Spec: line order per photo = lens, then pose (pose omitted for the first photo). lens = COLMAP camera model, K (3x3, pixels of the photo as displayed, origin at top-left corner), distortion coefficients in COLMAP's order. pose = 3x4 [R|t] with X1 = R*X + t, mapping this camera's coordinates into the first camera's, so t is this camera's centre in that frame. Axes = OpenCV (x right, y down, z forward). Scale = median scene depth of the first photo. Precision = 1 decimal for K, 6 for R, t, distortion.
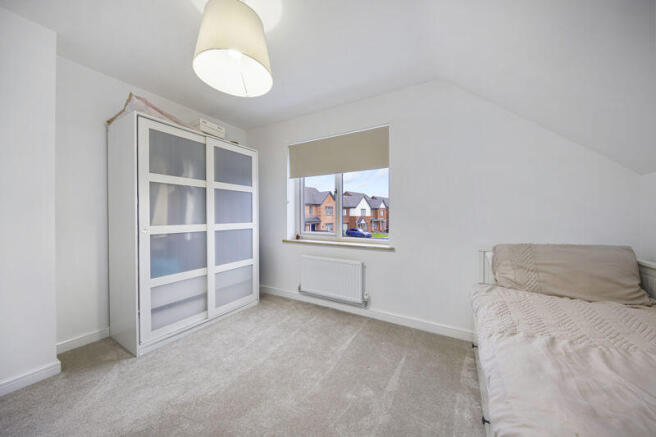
lens RADIAL K [[224.6, 0, 328.3], [0, 224.6, 217.8], [0, 0, 1]] dist [0.000511, 0.000016]
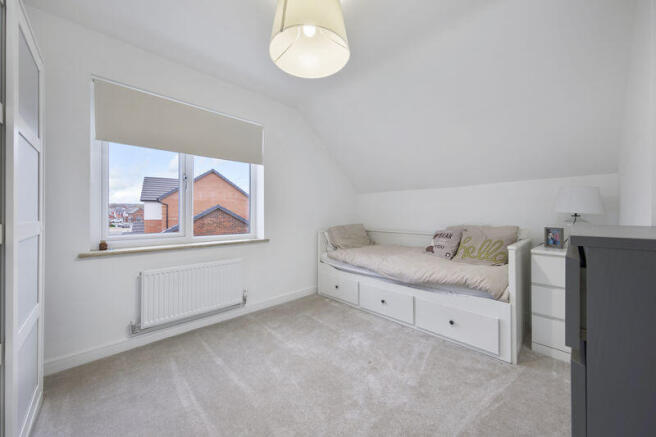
lens RADIAL K [[240.1, 0, 328.2], [0, 240.1, 212.7], [0, 0, 1]] dist [-0.012264, -0.000300]
pose [[0.267079, -0.000628, 0.963674, -0.699973], [0.004173, 0.999991, -0.000505, 0.004954], [-0.963666, 0.004156, 0.267079, 0.360761]]
